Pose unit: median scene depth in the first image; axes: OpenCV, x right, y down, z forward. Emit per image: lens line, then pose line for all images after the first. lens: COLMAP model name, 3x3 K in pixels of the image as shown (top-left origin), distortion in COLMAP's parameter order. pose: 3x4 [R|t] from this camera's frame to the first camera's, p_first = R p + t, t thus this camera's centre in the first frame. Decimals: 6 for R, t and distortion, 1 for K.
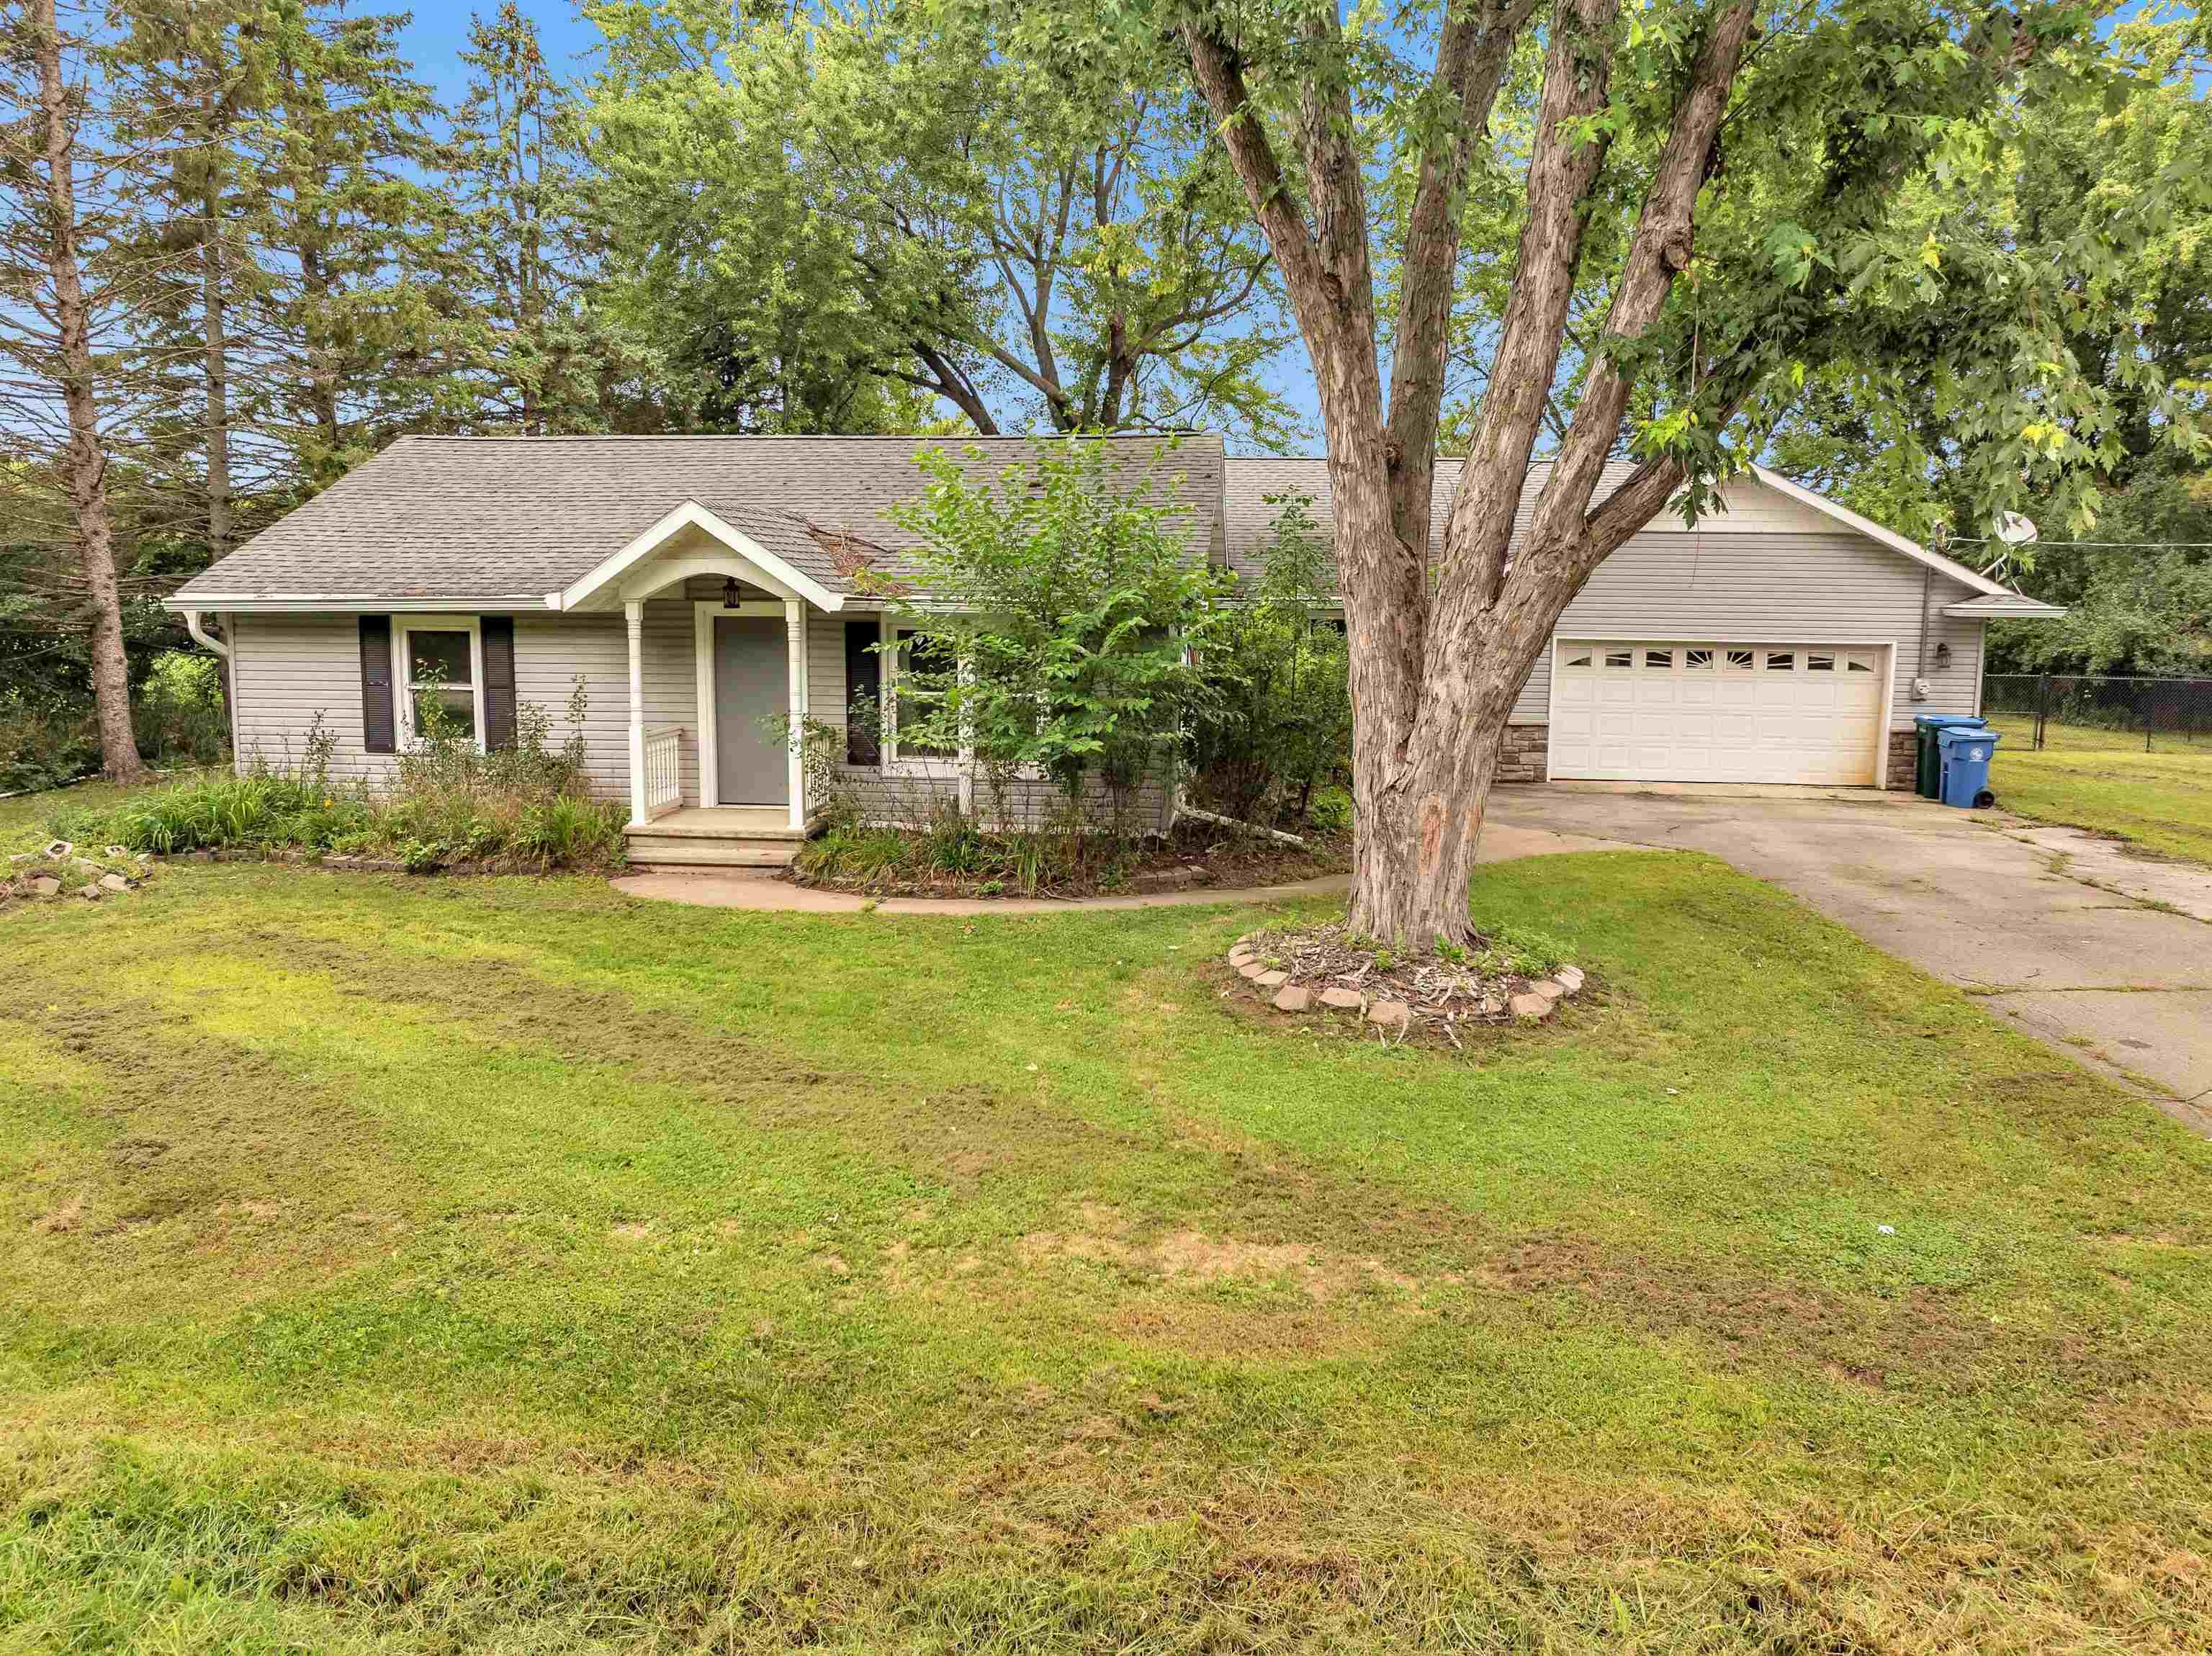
lens RADIAL K [[1557.1, 0, 1106.0], [0, 1557.1, 828.0], [0, 0, 1]] dist [-0.034948, -0.003081]
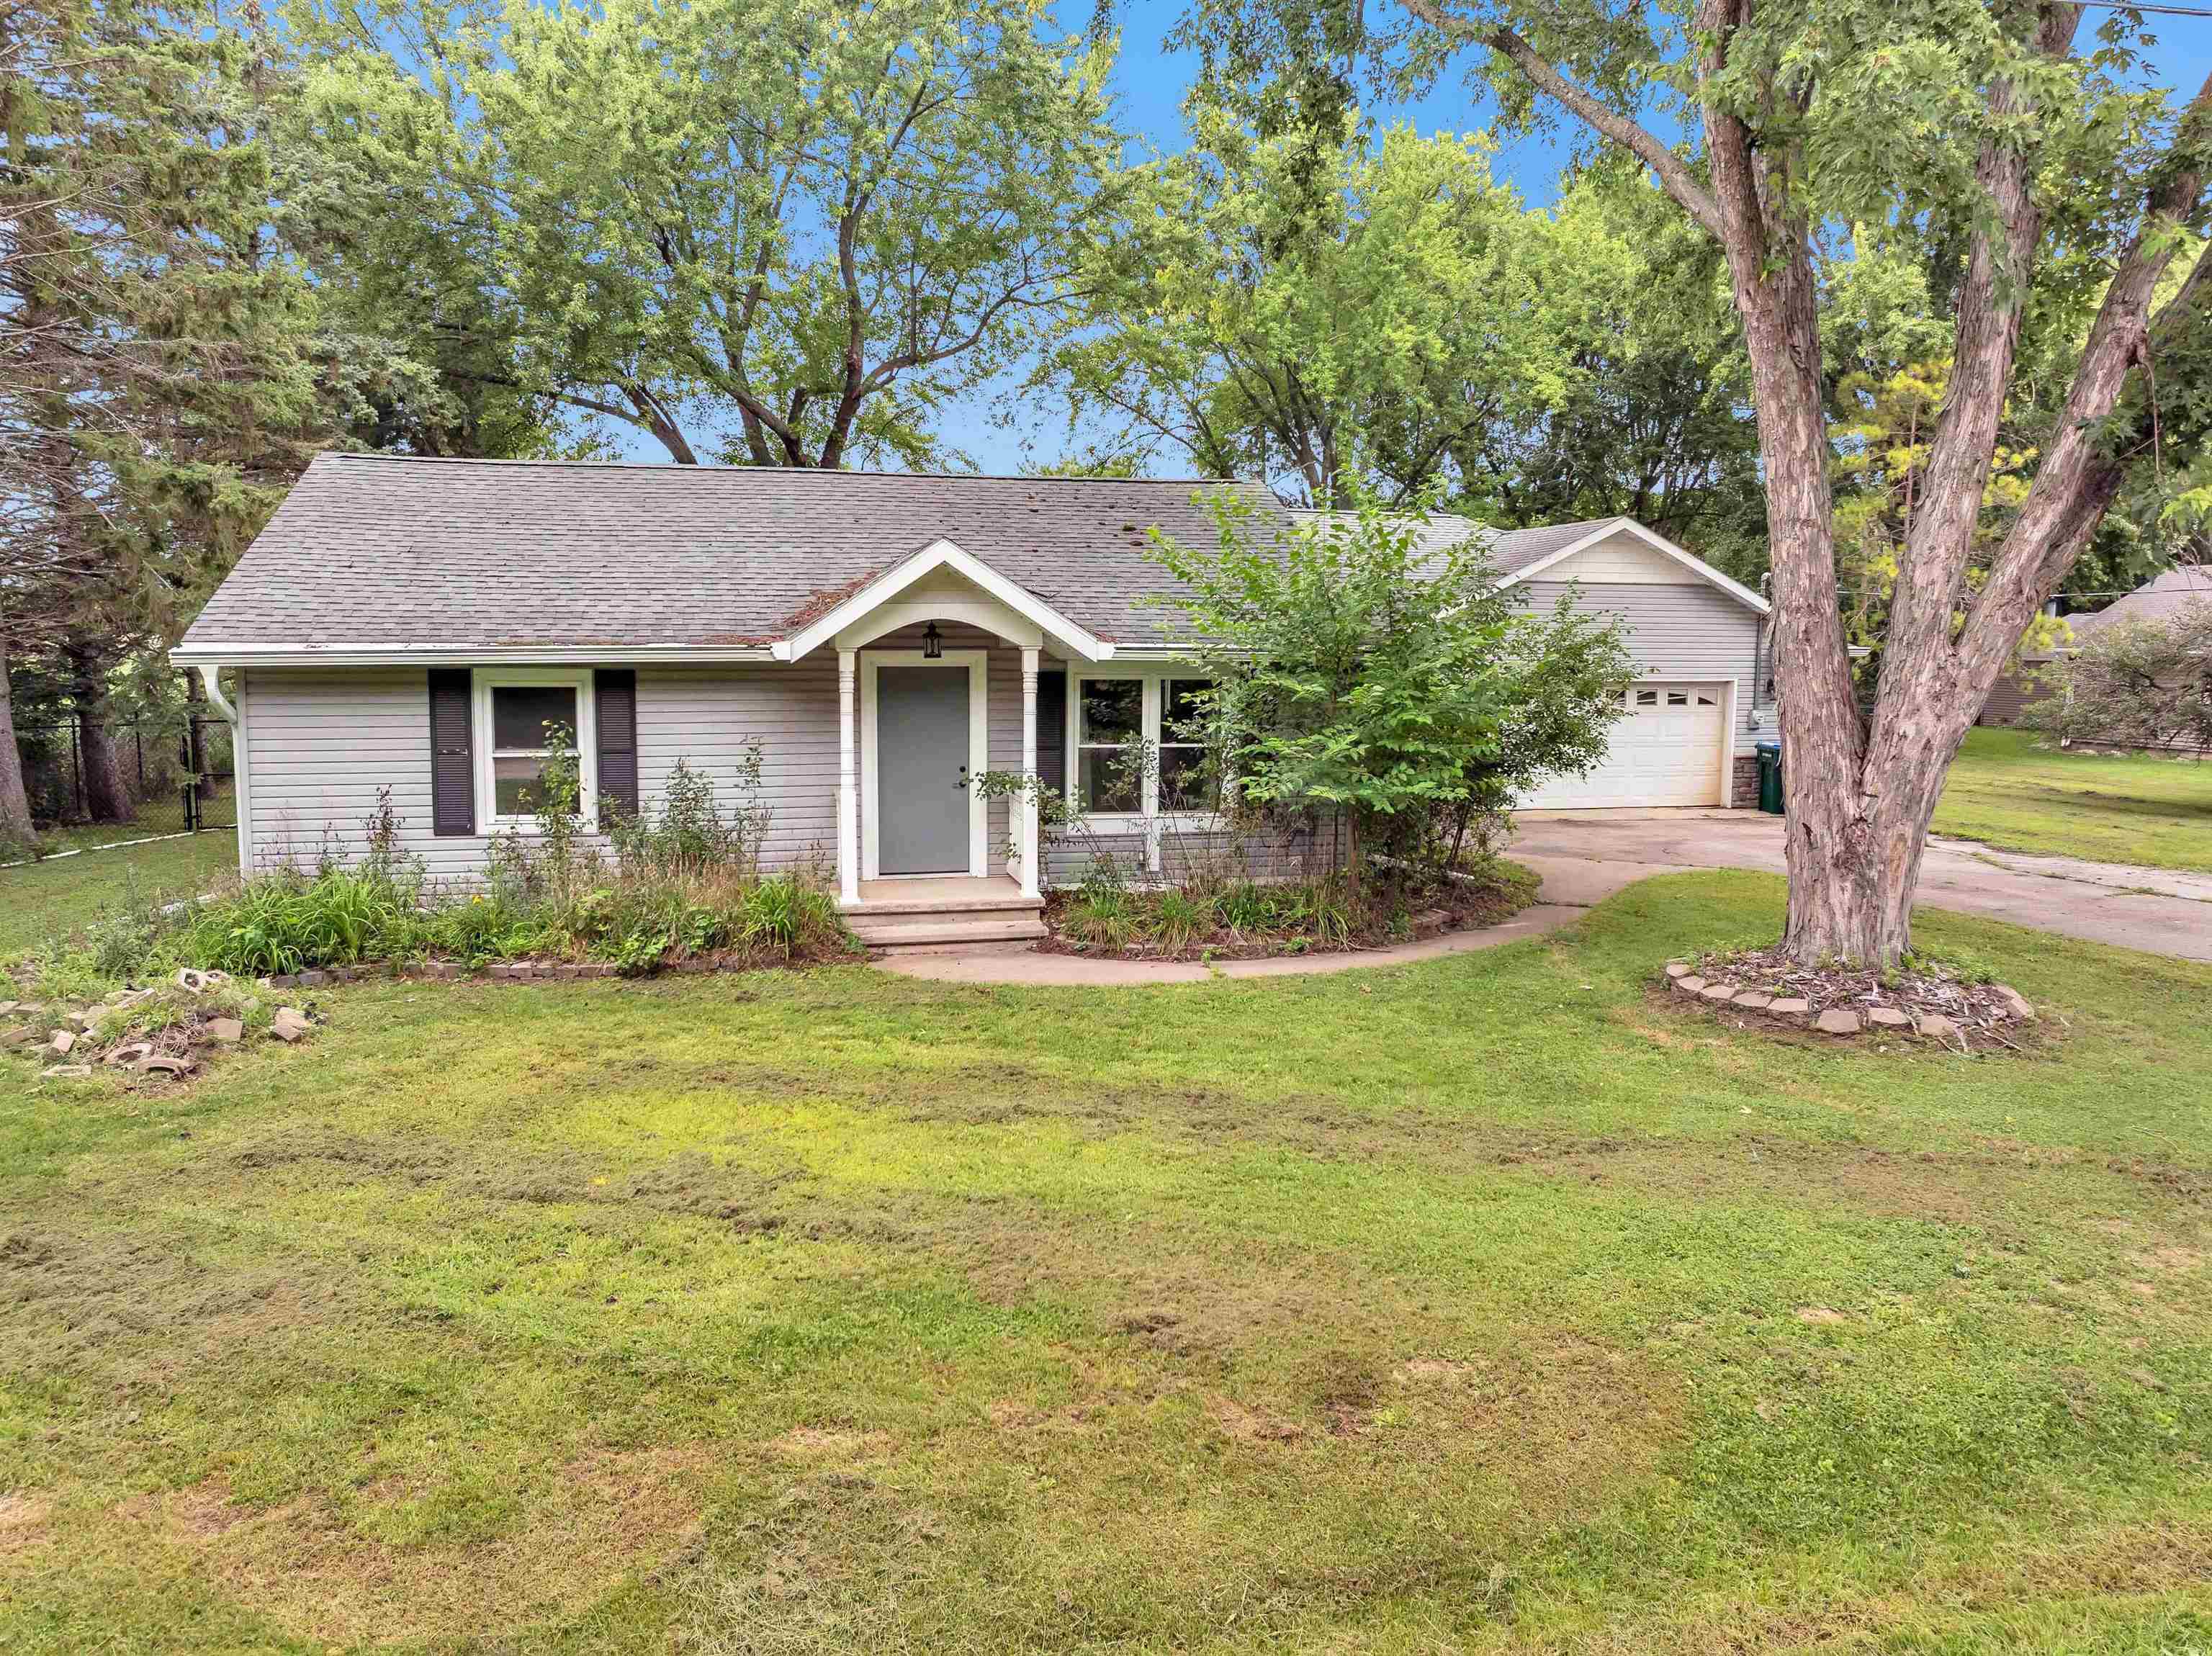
lens RADIAL K [[1566.1, 0, 1106.0], [0, 1566.1, 828.0], [0, 0, 1]] dist [-0.040161, 0.010633]
pose [[0.937965, -0.045118, 0.343781, -0.478470], [0.055135, 0.998290, -0.019412, -0.019672], [-0.342317, 0.037162, 0.938849, 0.116563]]
